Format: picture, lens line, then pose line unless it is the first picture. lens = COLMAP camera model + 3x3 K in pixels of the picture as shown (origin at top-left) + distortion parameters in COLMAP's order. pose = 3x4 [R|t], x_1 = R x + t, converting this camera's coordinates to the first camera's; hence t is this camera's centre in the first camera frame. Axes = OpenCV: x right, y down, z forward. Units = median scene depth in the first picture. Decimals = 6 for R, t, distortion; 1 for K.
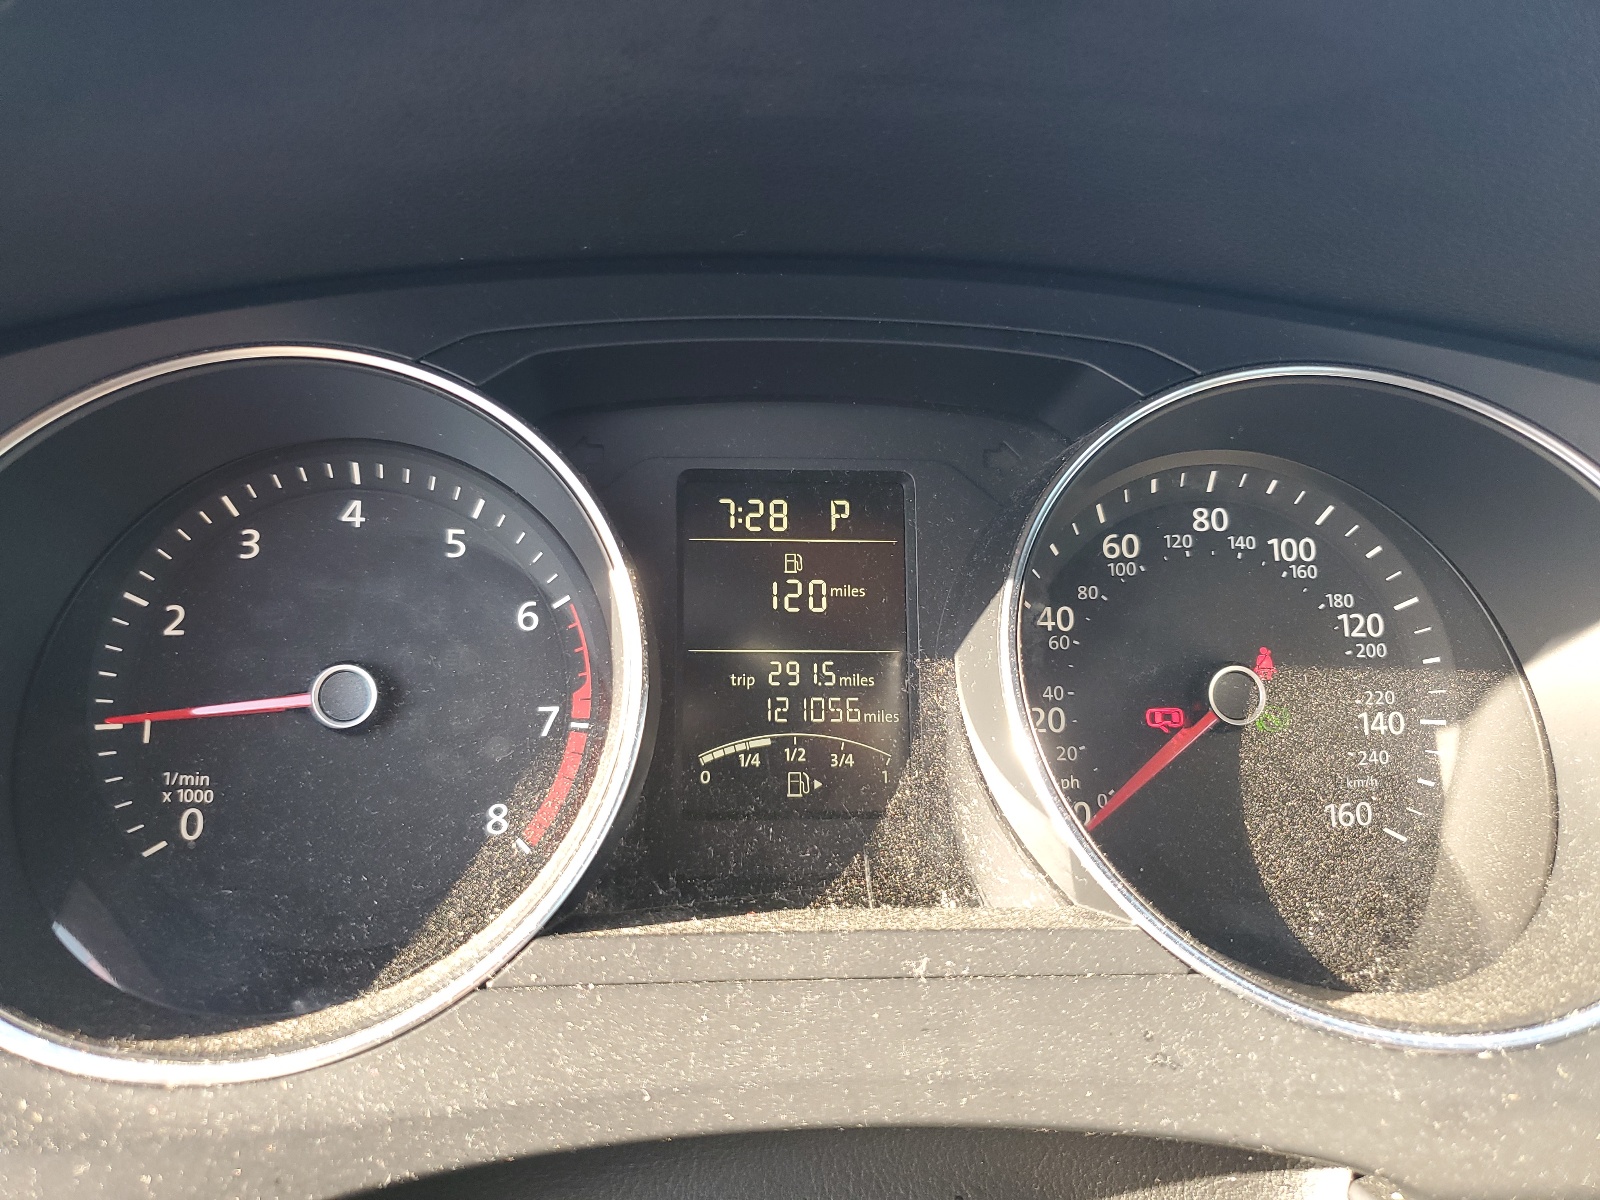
lens RADIAL K [[1216.6, 0, 800.4], [0, 1216.6, 599.9], [0, 0, 1]] dist [-0.045977, -0.001127]
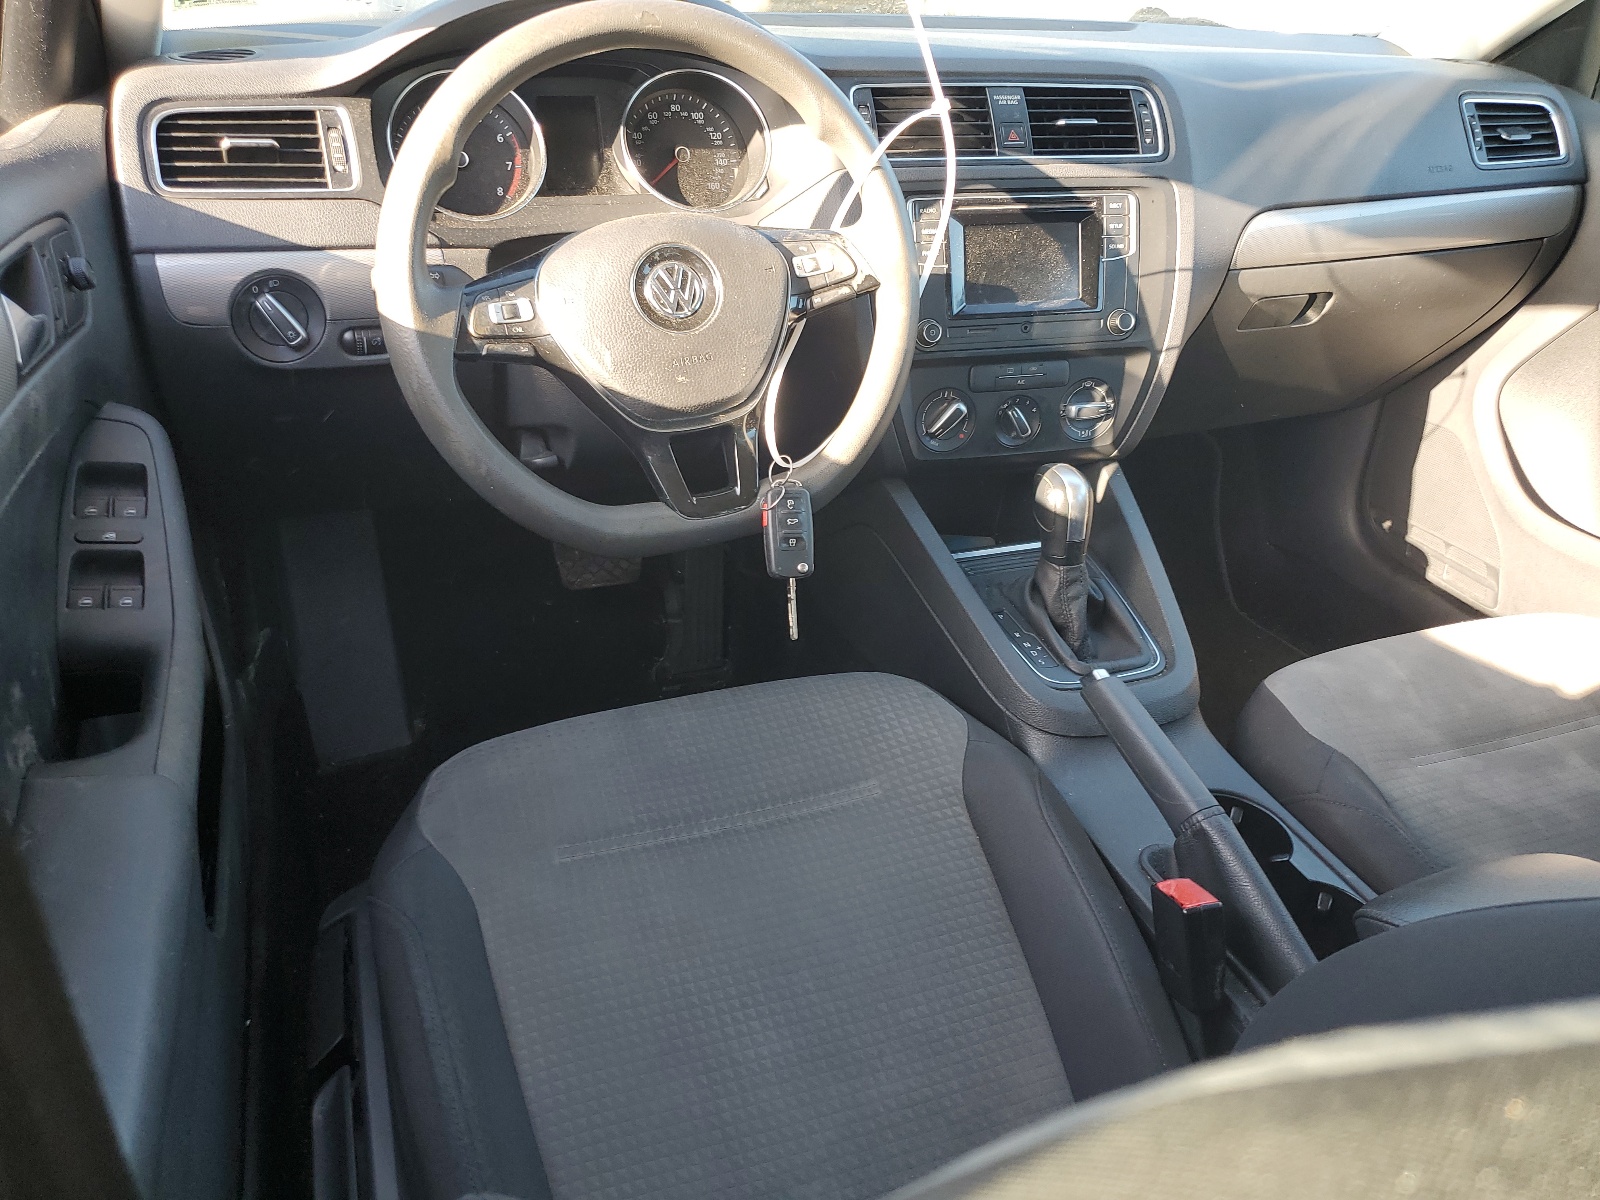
lens RADIAL K [[1216.6, 0, 801.3], [0, 1216.6, 599.2], [0, 0, 1]] dist [-0.045977, -0.001127]
pose [[0.962484, -0.114715, 0.245896, -0.410723], [0.030798, 0.946565, 0.321040, 0.199860], [-0.269584, -0.301423, 0.914587, -3.193999]]
